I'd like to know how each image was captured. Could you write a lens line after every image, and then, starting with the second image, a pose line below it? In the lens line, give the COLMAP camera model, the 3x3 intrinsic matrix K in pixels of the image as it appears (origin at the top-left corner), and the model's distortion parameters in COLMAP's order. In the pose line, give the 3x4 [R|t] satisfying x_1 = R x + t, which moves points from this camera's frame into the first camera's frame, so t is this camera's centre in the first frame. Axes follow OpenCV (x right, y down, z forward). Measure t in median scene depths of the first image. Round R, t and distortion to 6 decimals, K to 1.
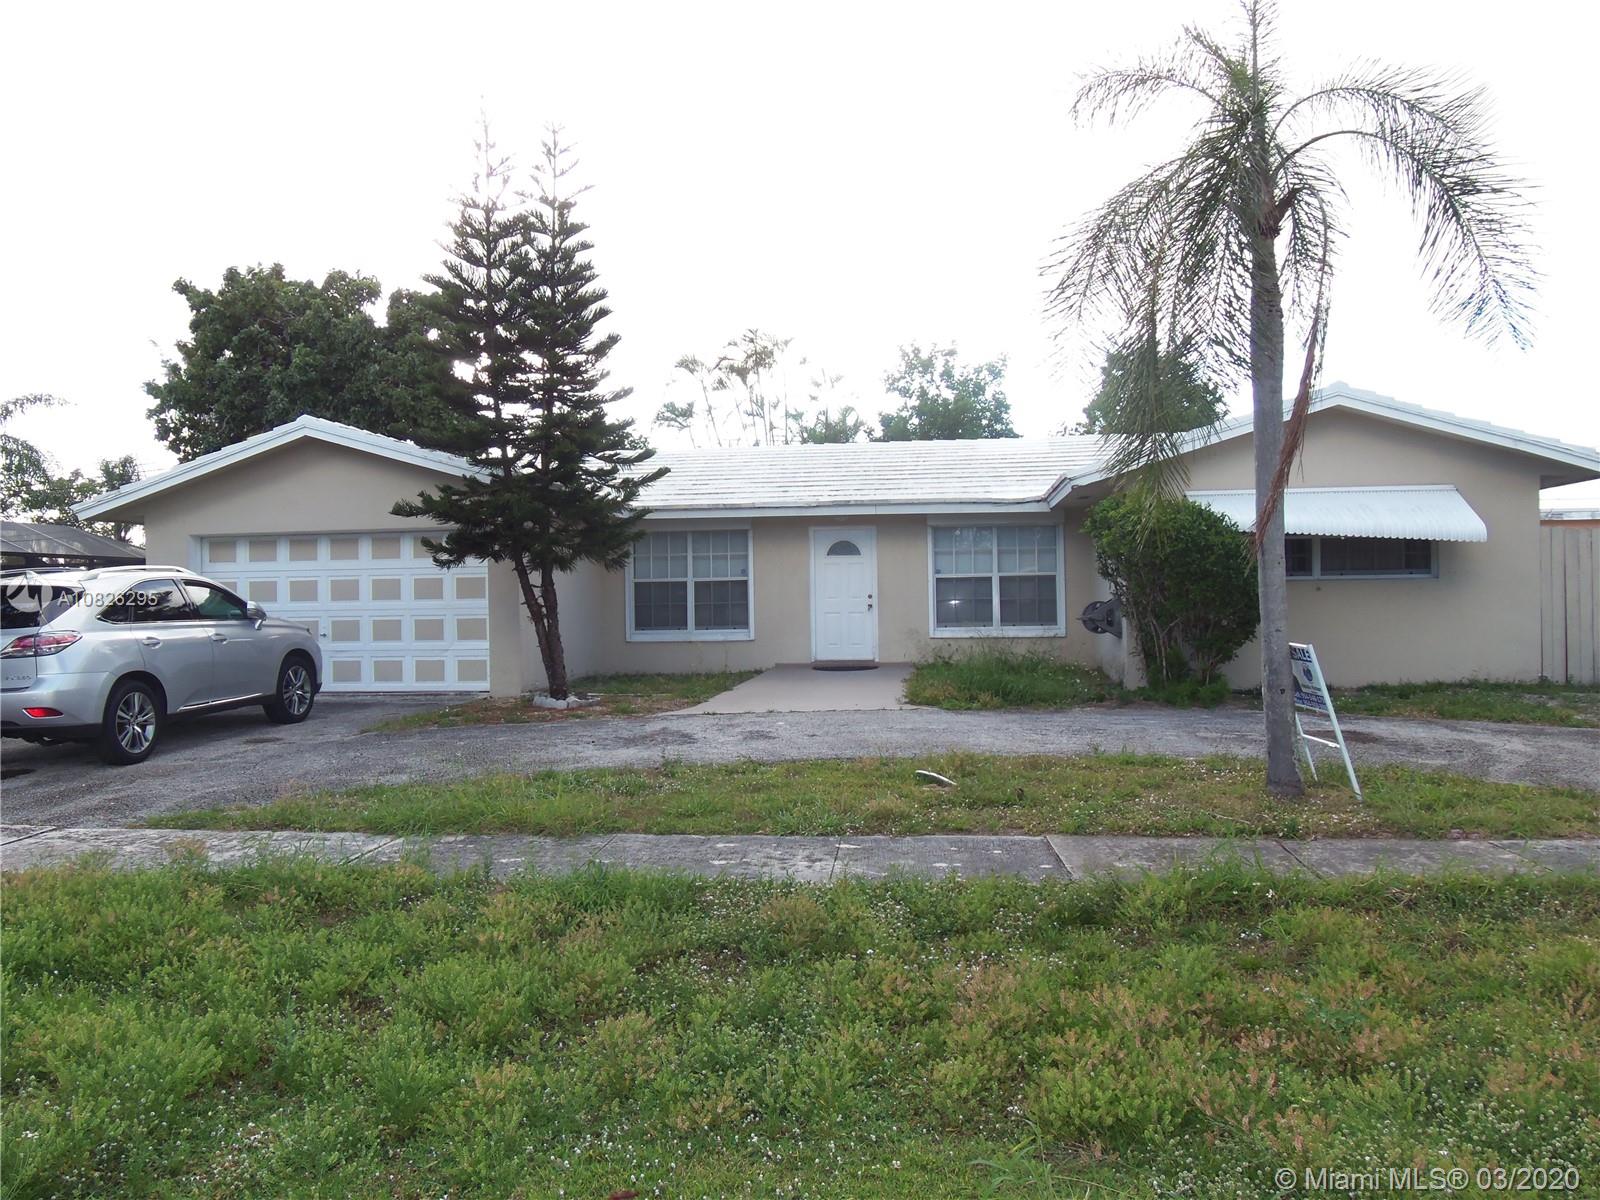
lens RADIAL K [[1256.7, 0, 801.8], [0, 1256.7, 602.2], [0, 0, 1]] dist [-0.045784, 0.022855]
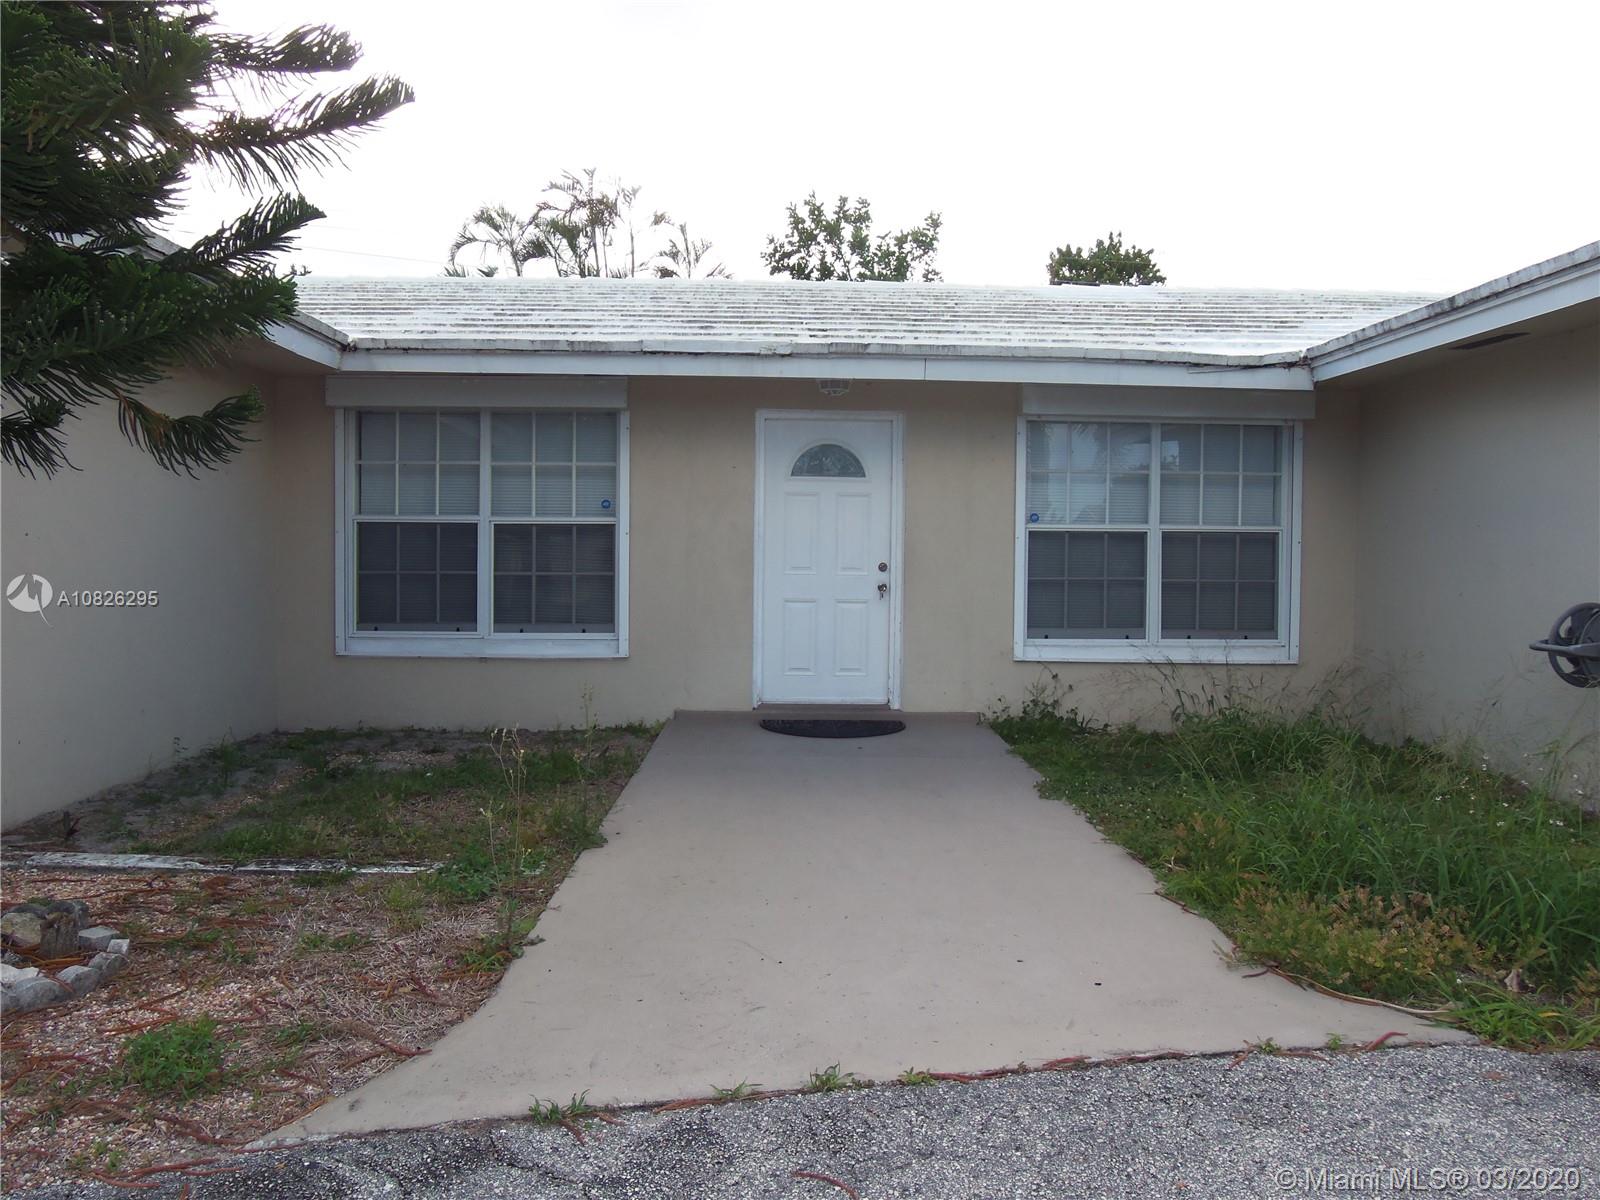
lens RADIAL K [[1256.7, 0, 767.9], [0, 1256.7, 607.4], [0, 0, 1]] dist [-0.045784, 0.022855]
pose [[0.991266, 0.021046, 0.130190, -0.047181], [-0.026475, 0.998844, 0.040116, -0.007202], [-0.129195, -0.043213, 0.990677, 0.550309]]
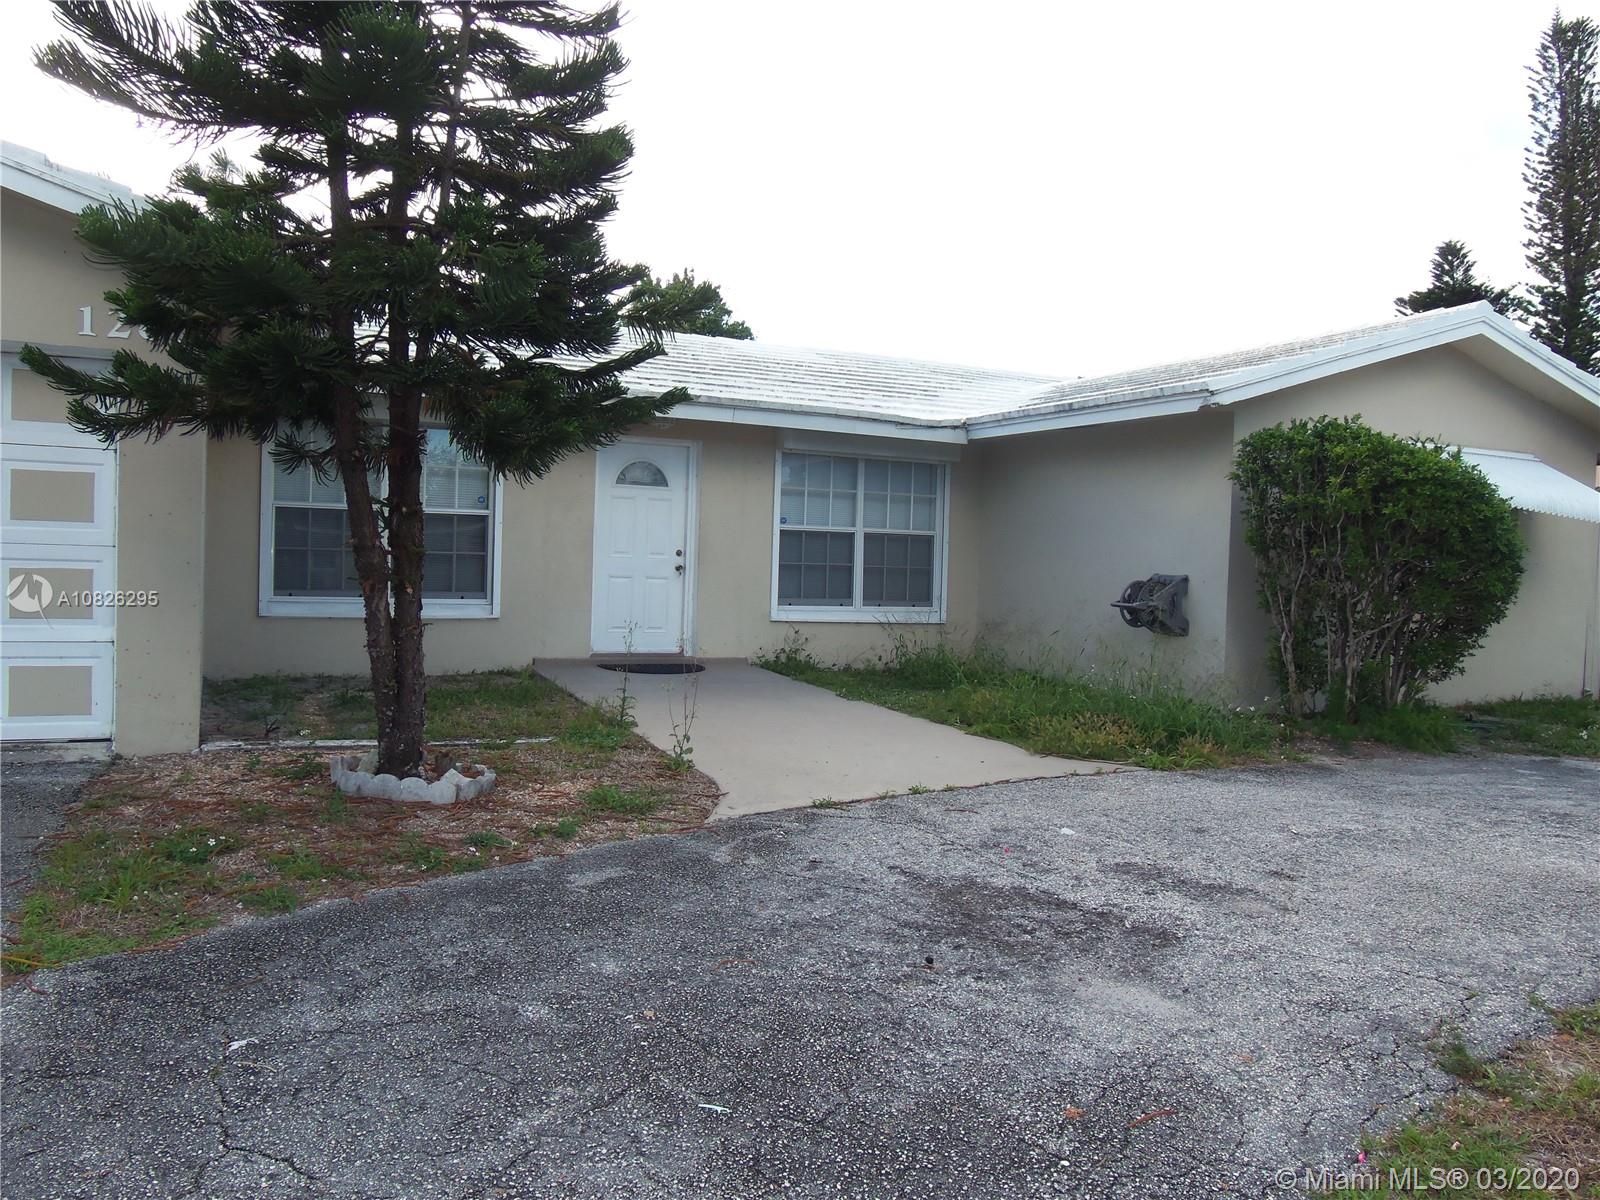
lens RADIAL K [[1256.7, 0, 795.5], [0, 1256.7, 597.9], [0, 0, 1]] dist [-0.045784, 0.022855]
pose [[0.850273, 0.028880, 0.525549, -0.227914], [-0.046922, 0.998677, 0.021035, 0.001976], [-0.524247, -0.042545, 0.850503, 0.433444]]
